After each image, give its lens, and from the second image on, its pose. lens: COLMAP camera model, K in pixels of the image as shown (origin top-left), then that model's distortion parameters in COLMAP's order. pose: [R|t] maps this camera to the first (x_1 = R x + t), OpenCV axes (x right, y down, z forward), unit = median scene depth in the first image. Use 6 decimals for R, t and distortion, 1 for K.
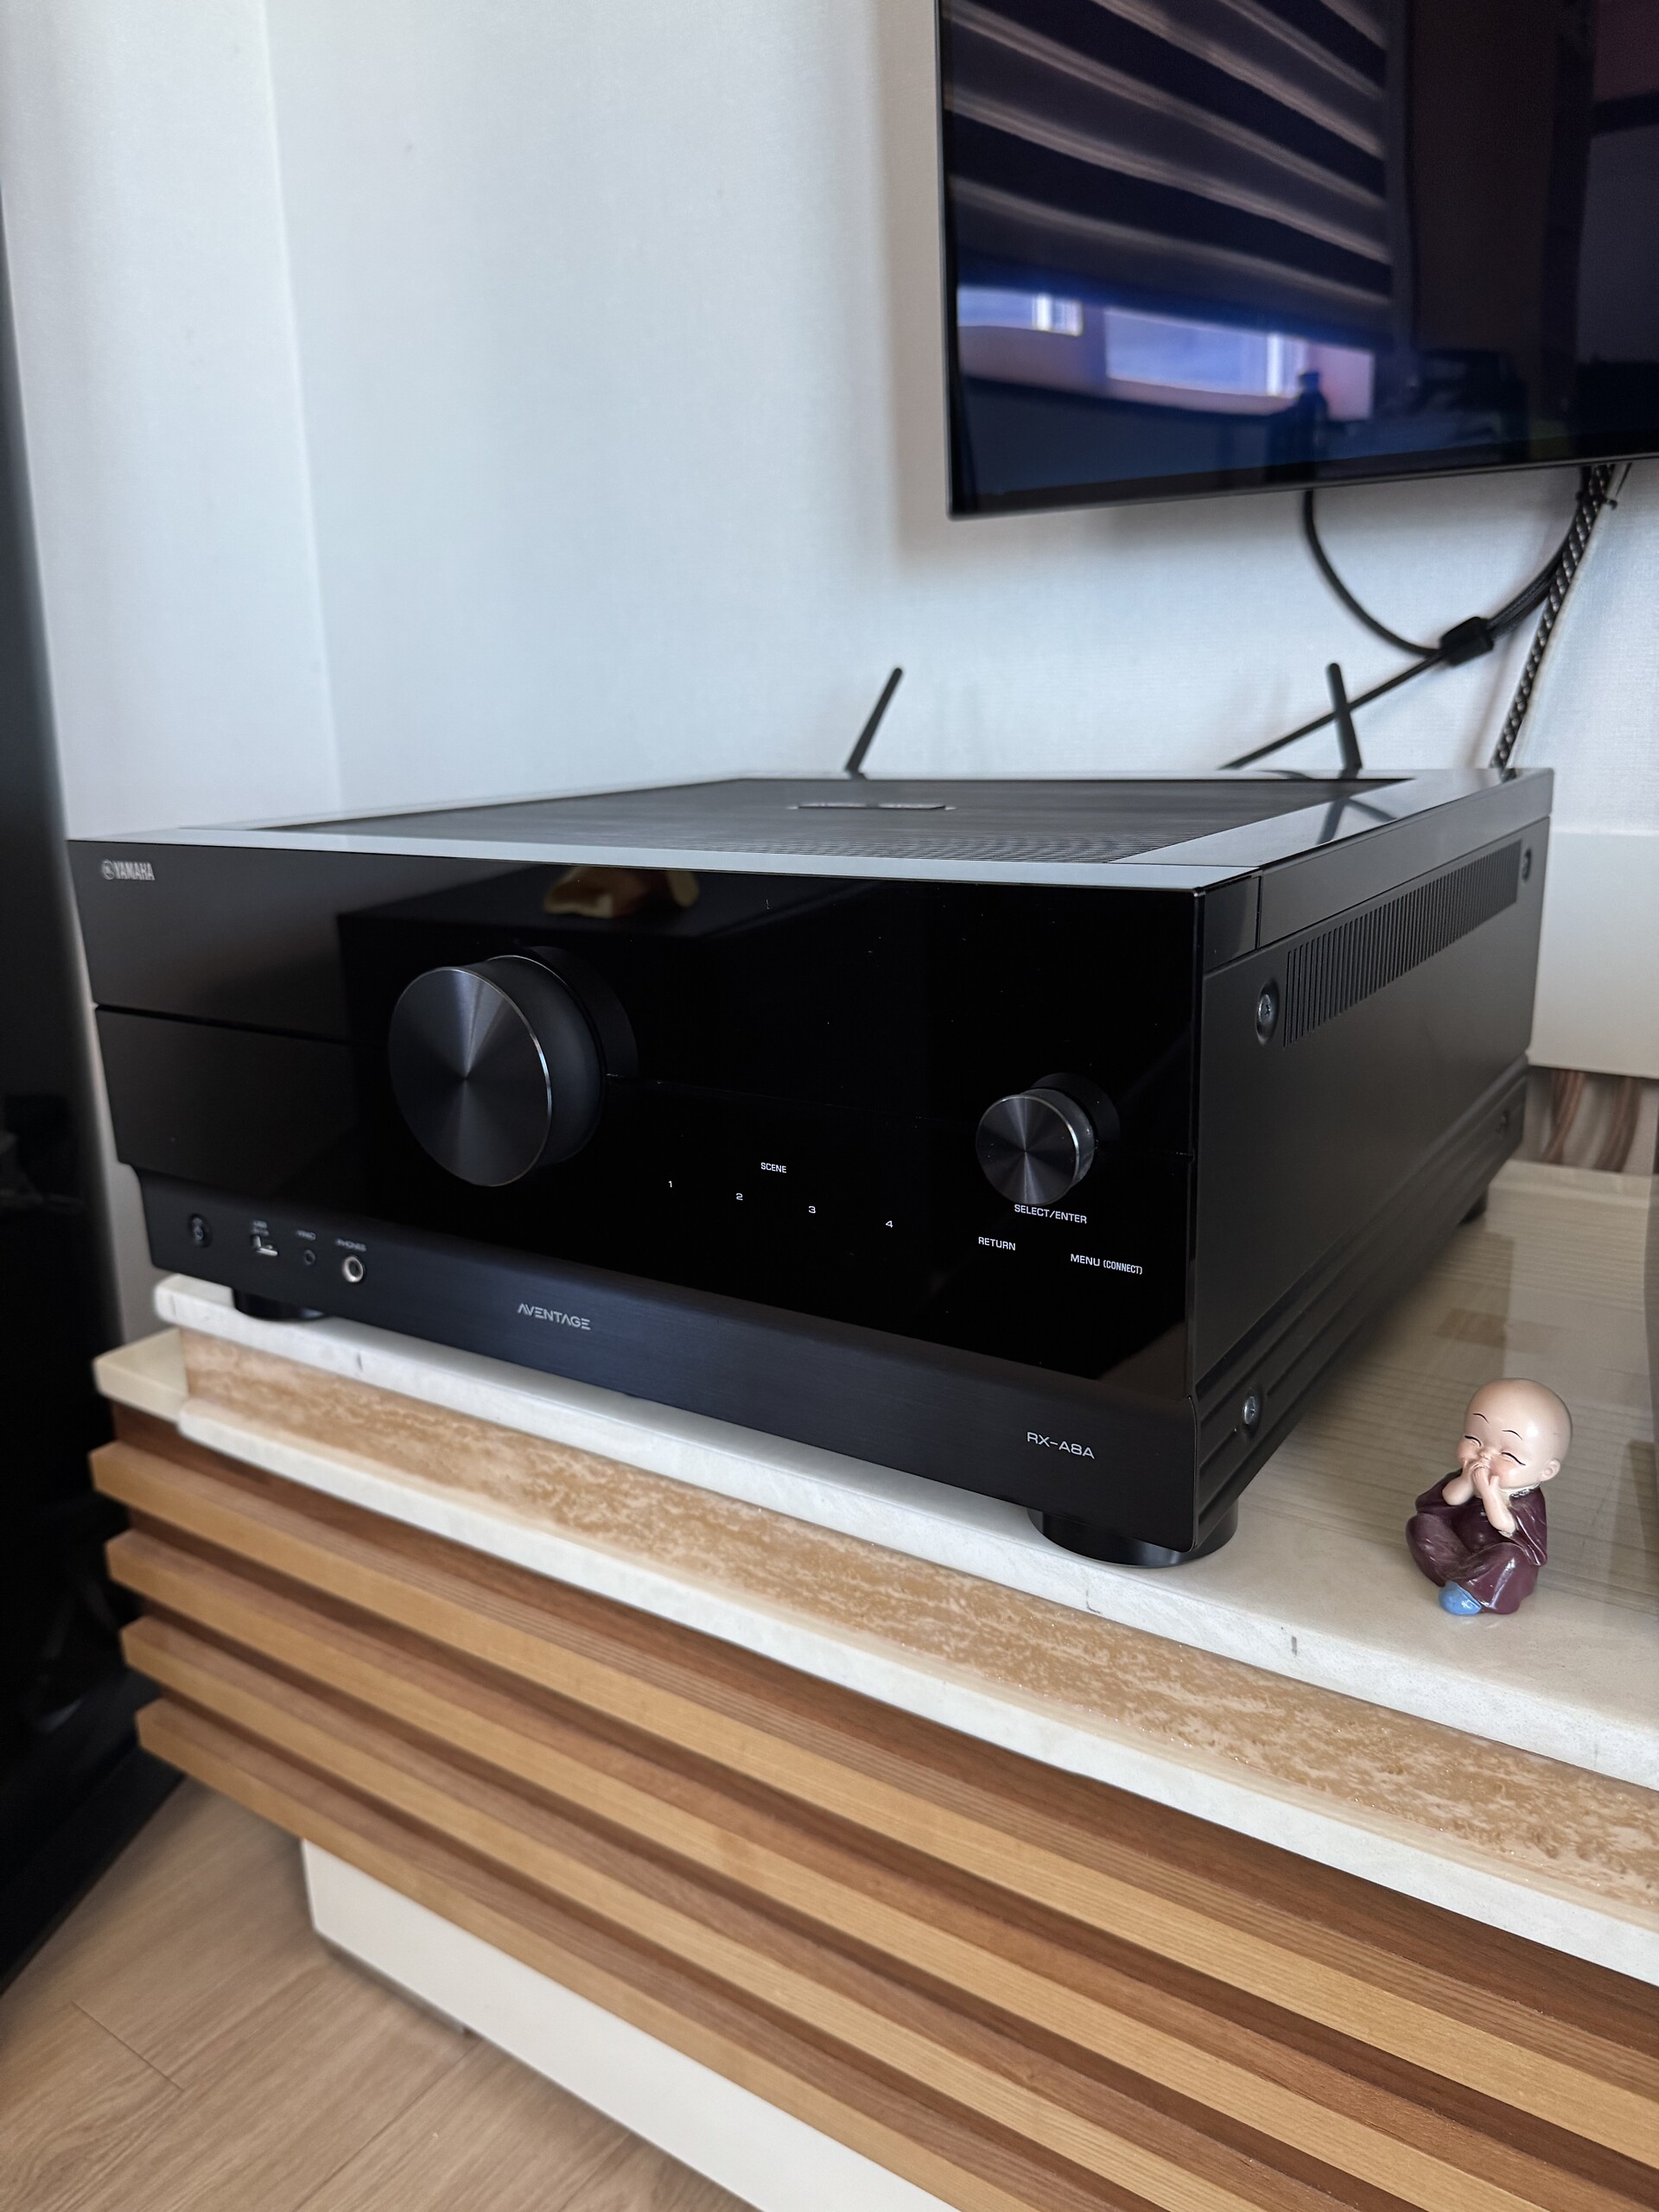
lens RADIAL K [[1528.1, 0, 820.9], [0, 1528.1, 1114.5], [0, 0, 1]] dist [-0.034059, -0.006658]
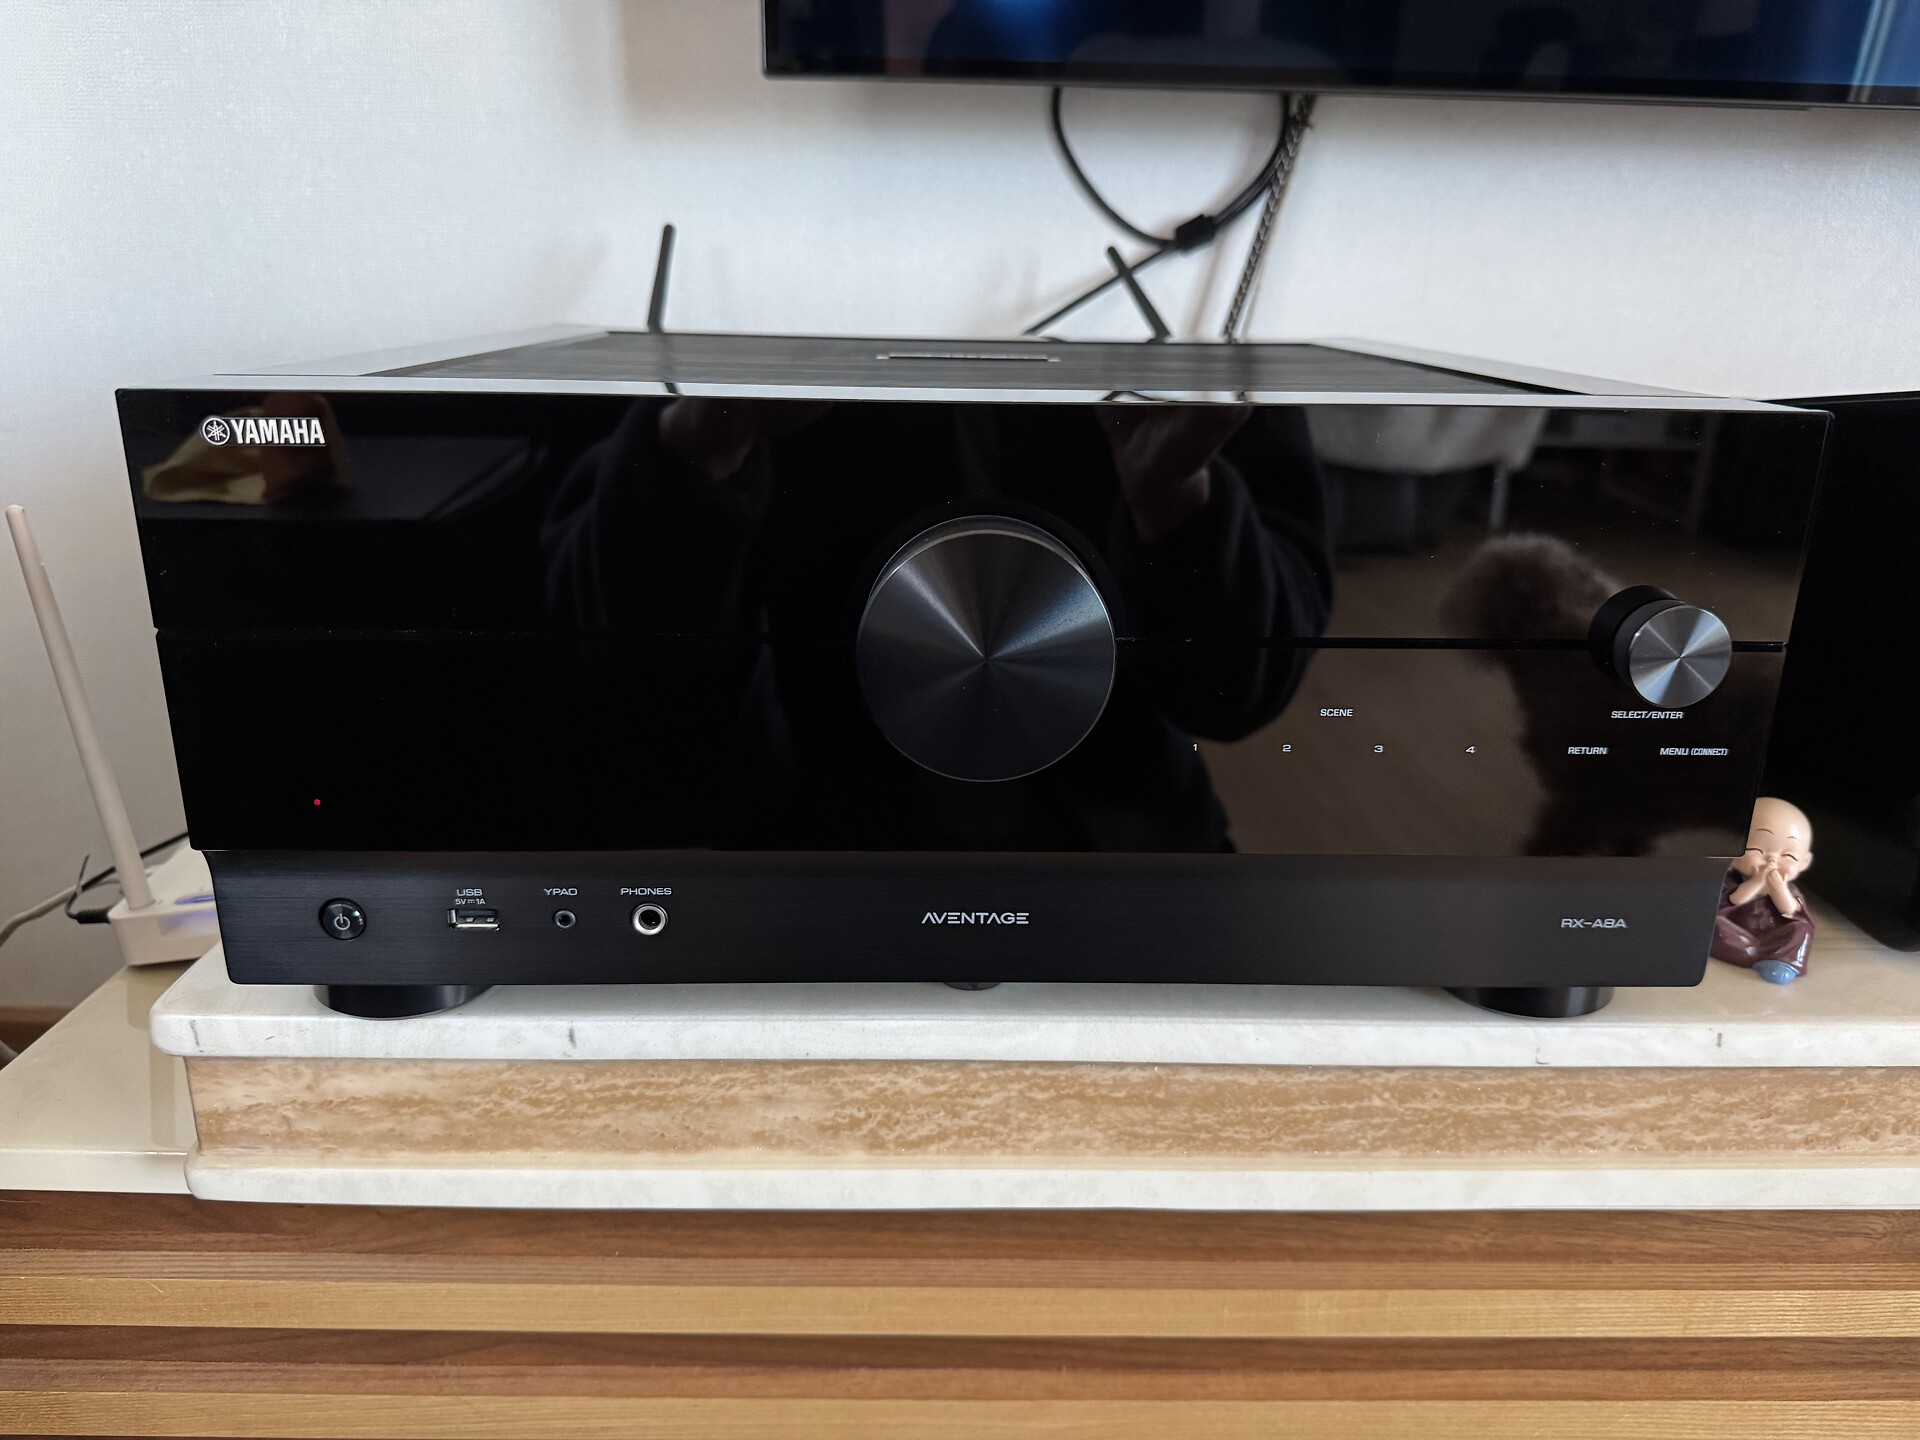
lens RADIAL K [[1326.4, 0, 960.9], [0, 1326.4, 708.0], [0, 0, 1]] dist [-0.034059, -0.006658]
pose [[0.826092, -0.125560, 0.549369, -0.579546], [0.104361, 0.992086, 0.069815, -0.043325], [-0.553787, -0.000341, 0.832658, 0.357353]]
